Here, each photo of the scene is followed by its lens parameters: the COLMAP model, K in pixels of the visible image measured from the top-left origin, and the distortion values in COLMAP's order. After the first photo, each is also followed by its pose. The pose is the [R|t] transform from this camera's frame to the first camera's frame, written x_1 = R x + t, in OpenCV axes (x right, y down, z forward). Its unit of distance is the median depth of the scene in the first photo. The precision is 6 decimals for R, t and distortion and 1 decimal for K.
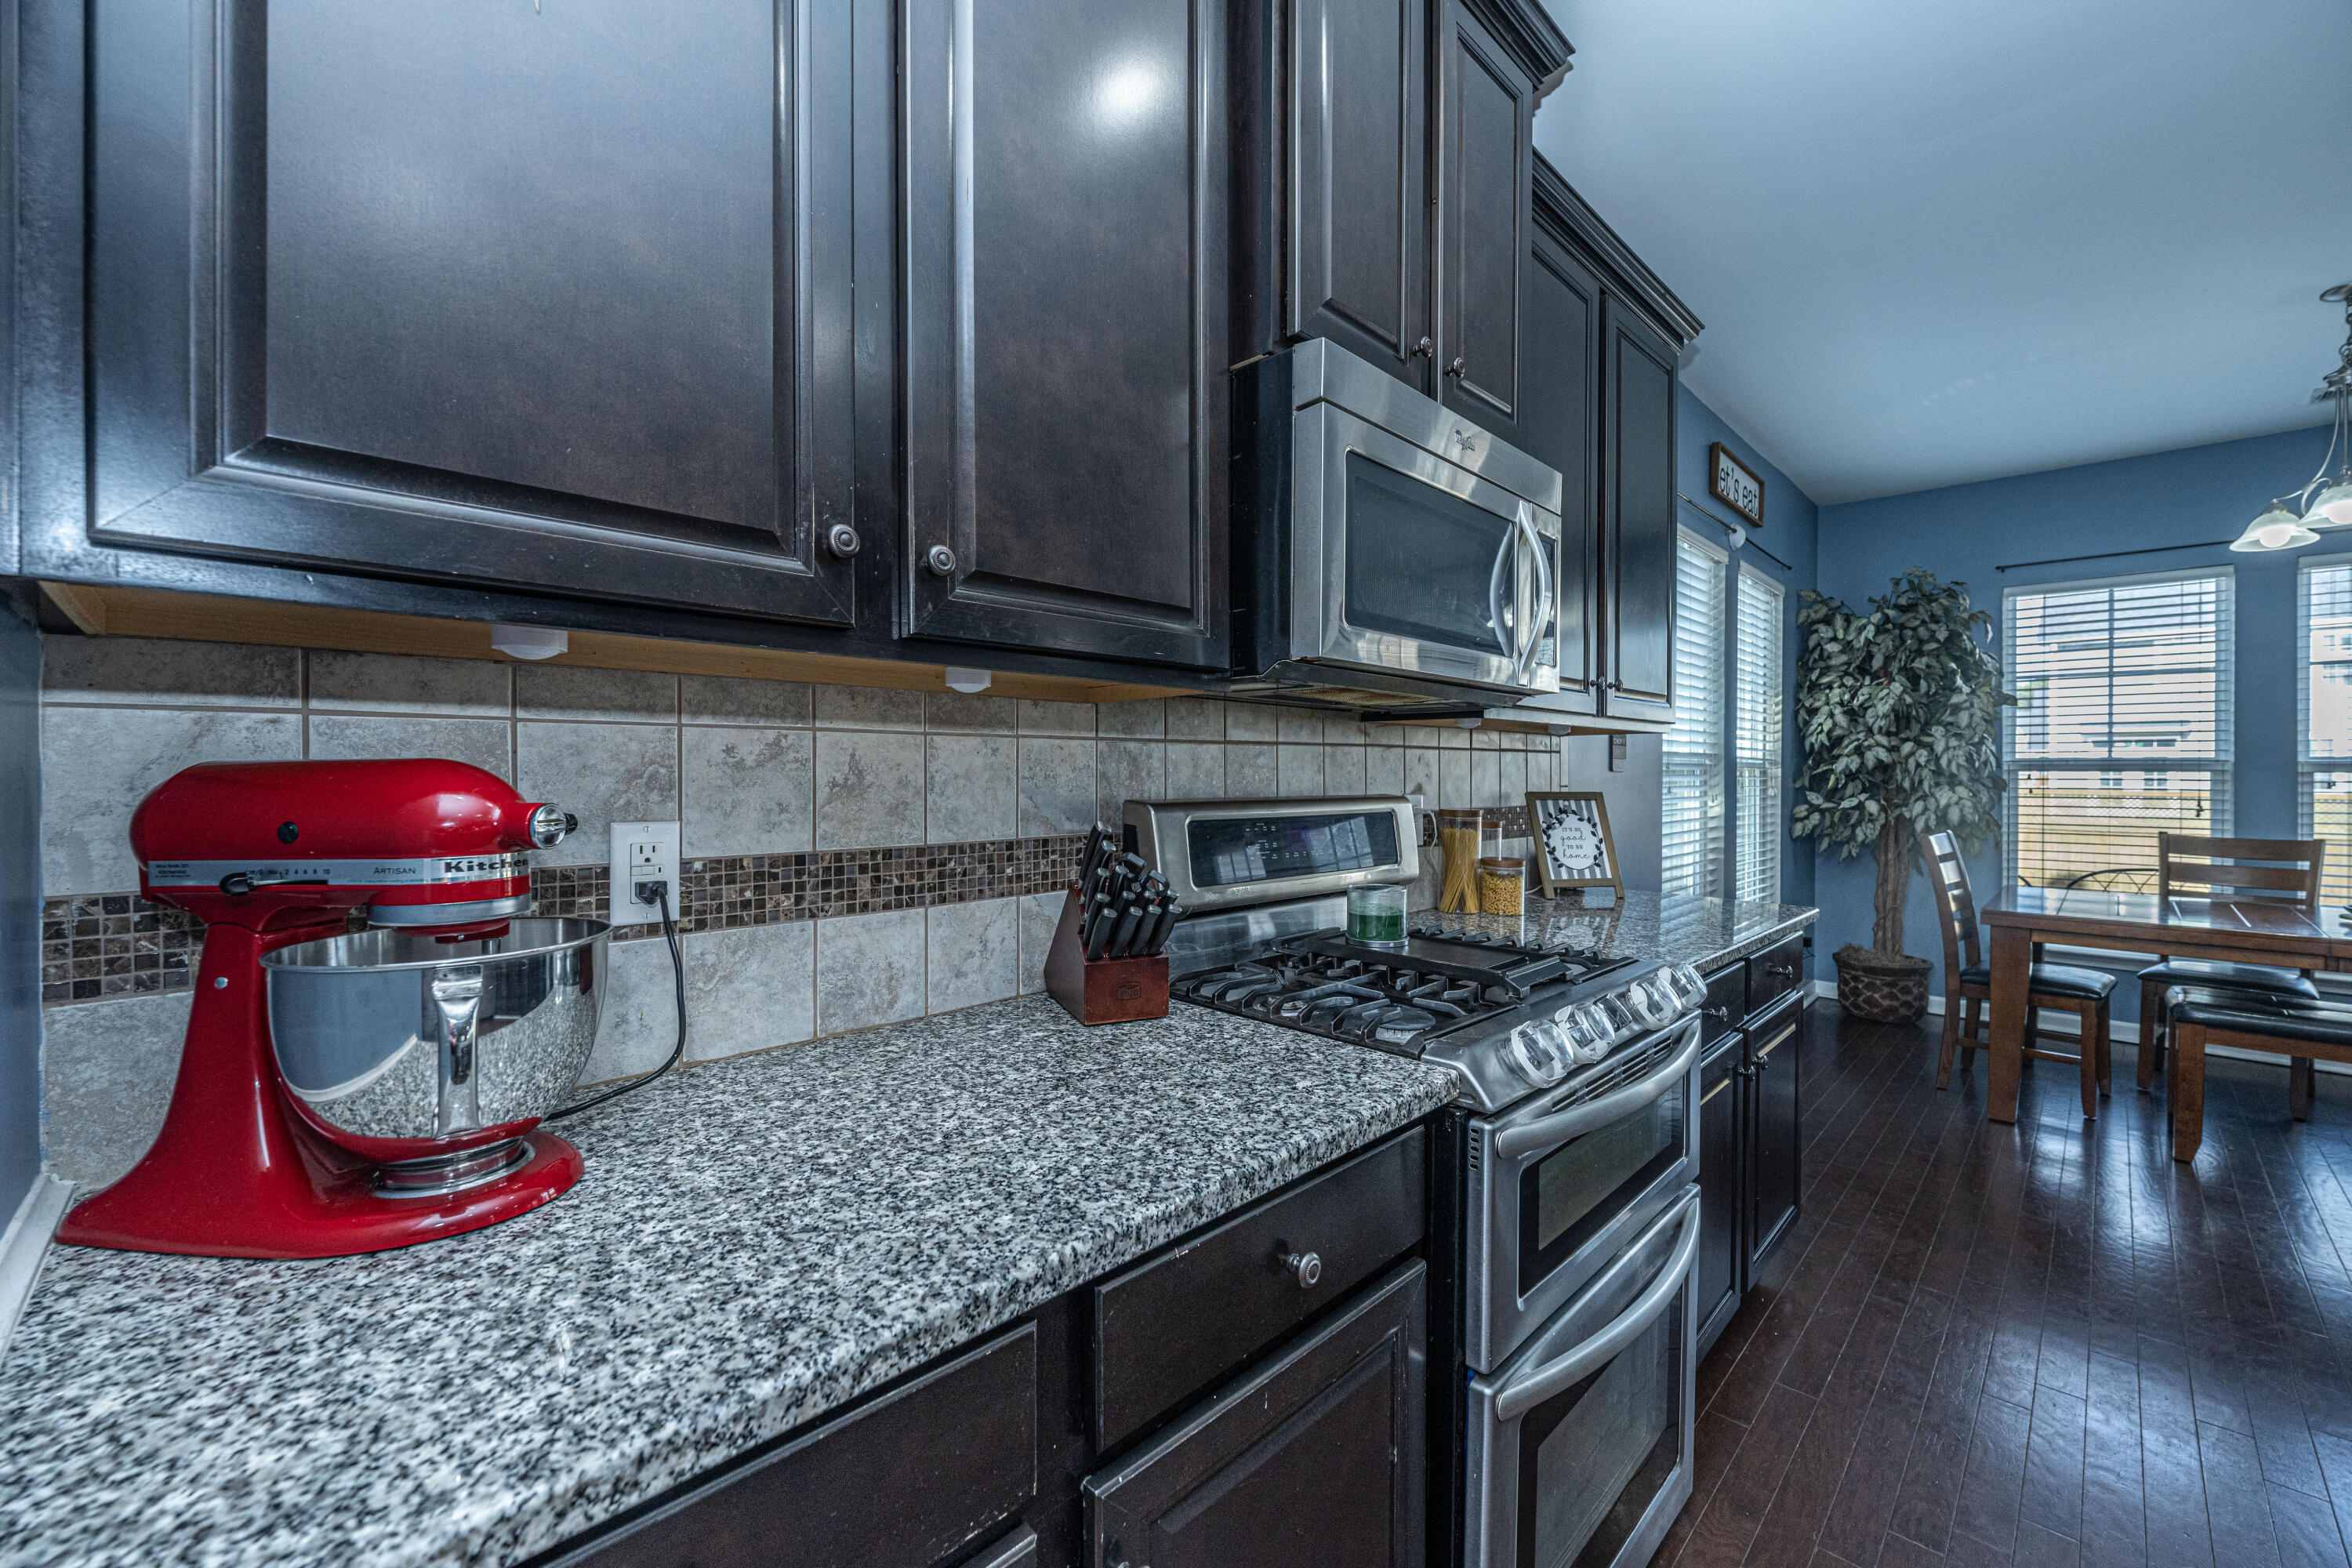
lens RADIAL K [[934.2, 0, 1192.7], [0, 934.2, 774.7], [0, 0, 1]] dist [-0.002389, -0.000164]
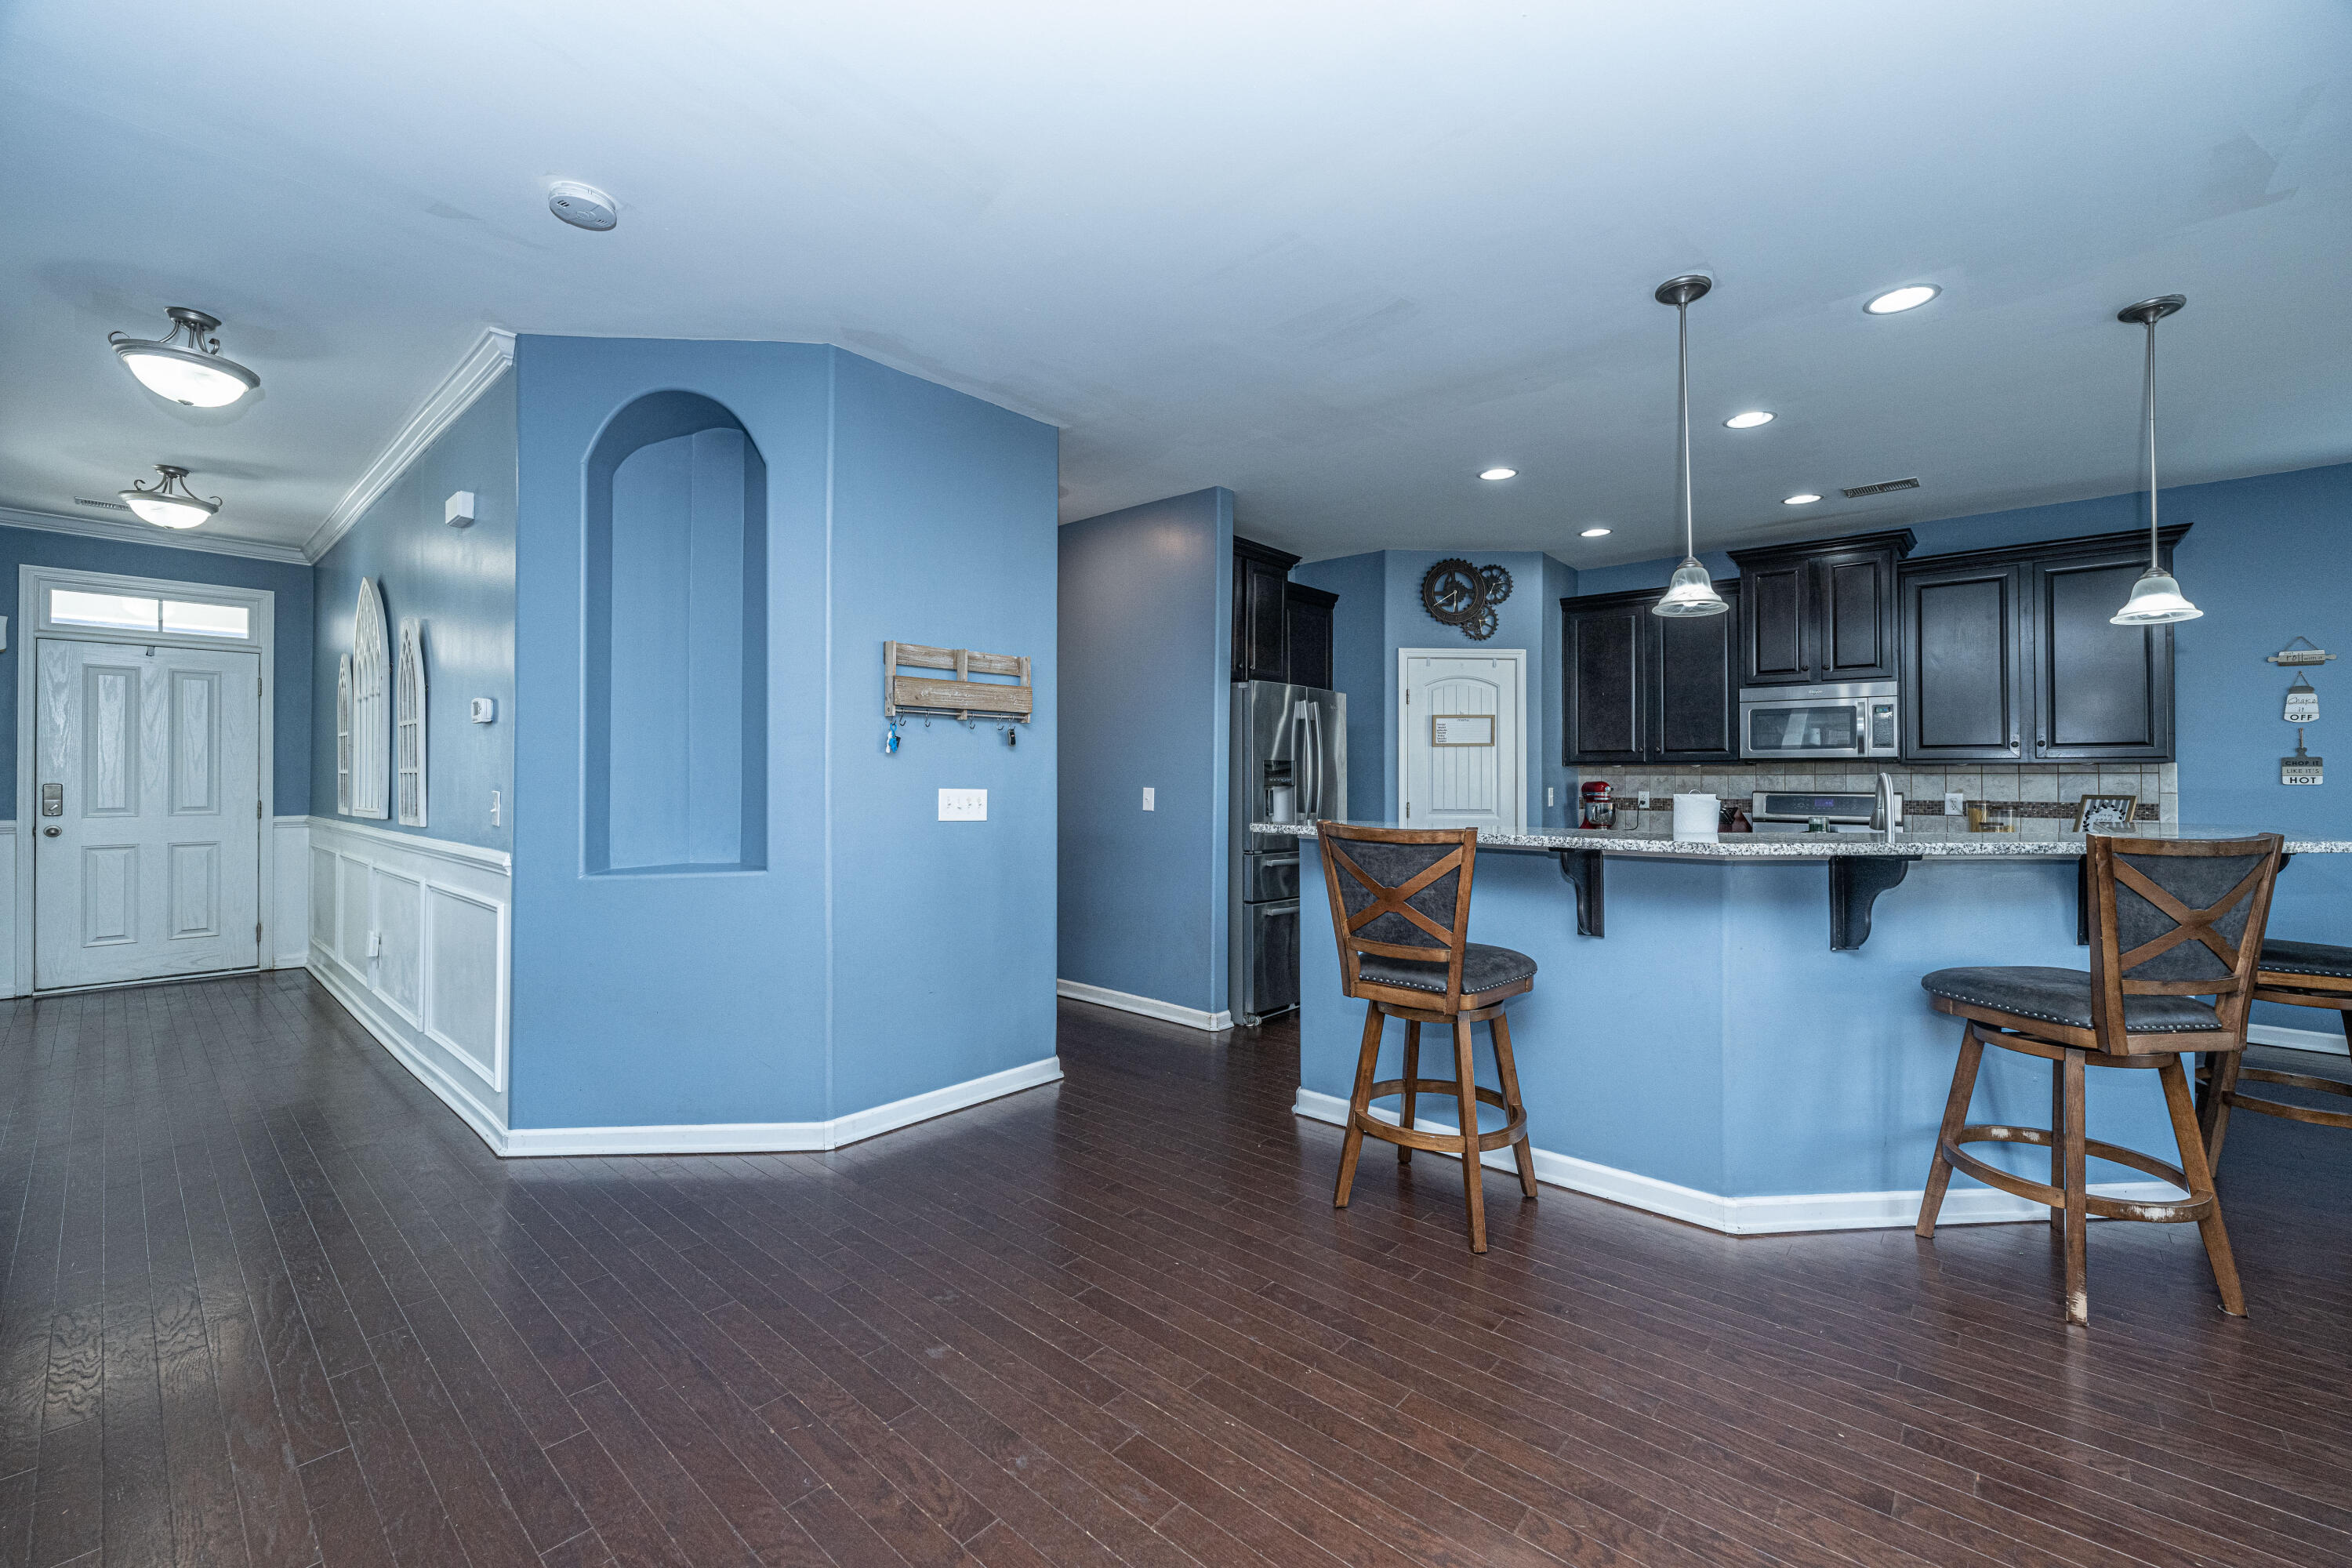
lens RADIAL K [[956.9, 0, 1184.7], [0, 956.9, 779.1], [0, 0, 1]] dist [0.001087, 0.000388]
pose [[0.056501, -0.003365, -0.998397, 1.292601], [-0.007566, 0.999964, -0.003799, 0.004440], [0.998374, 0.007769, 0.056474, -0.548773]]
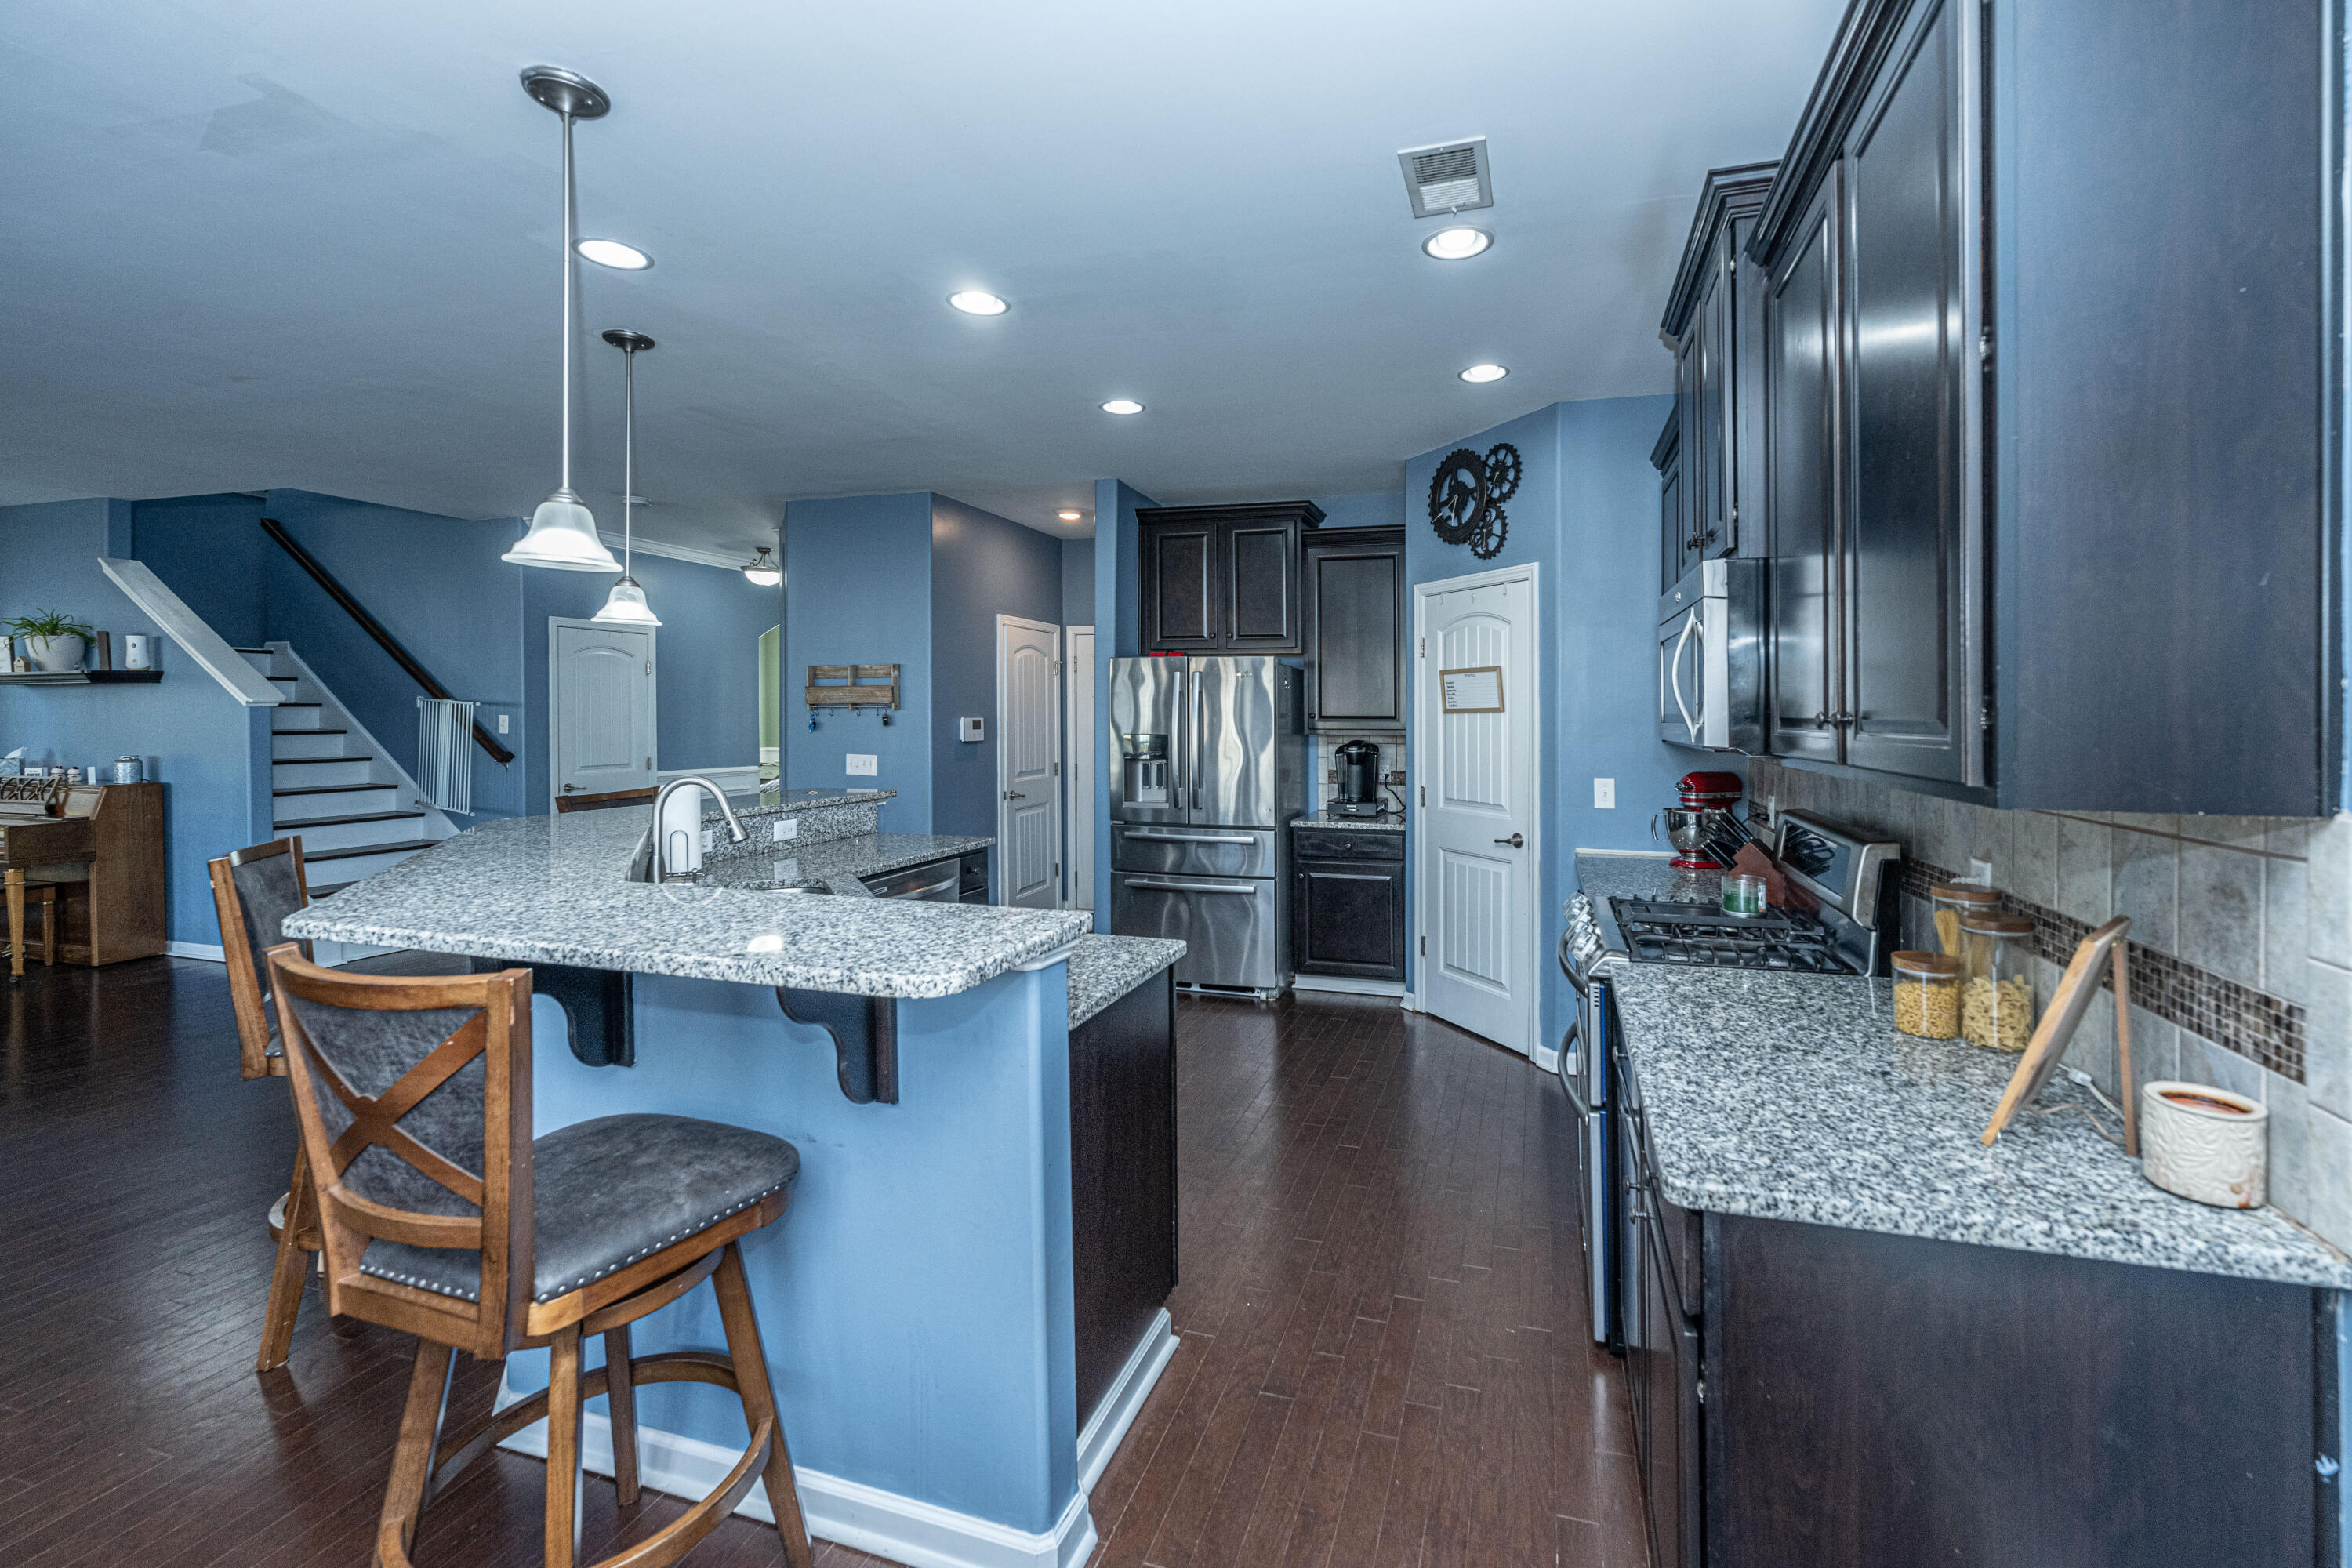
lens RADIAL K [[970.5, 0, 1250.0], [0, 970.5, 723.0], [0, 0, 1]] dist [-0.000575, -0.000153]
pose [[-0.879075, -0.004425, -0.476662, 0.593596], [-0.009820, 0.999913, 0.008828, -0.047985], [0.476581, 0.012441, -0.879042, 0.713222]]
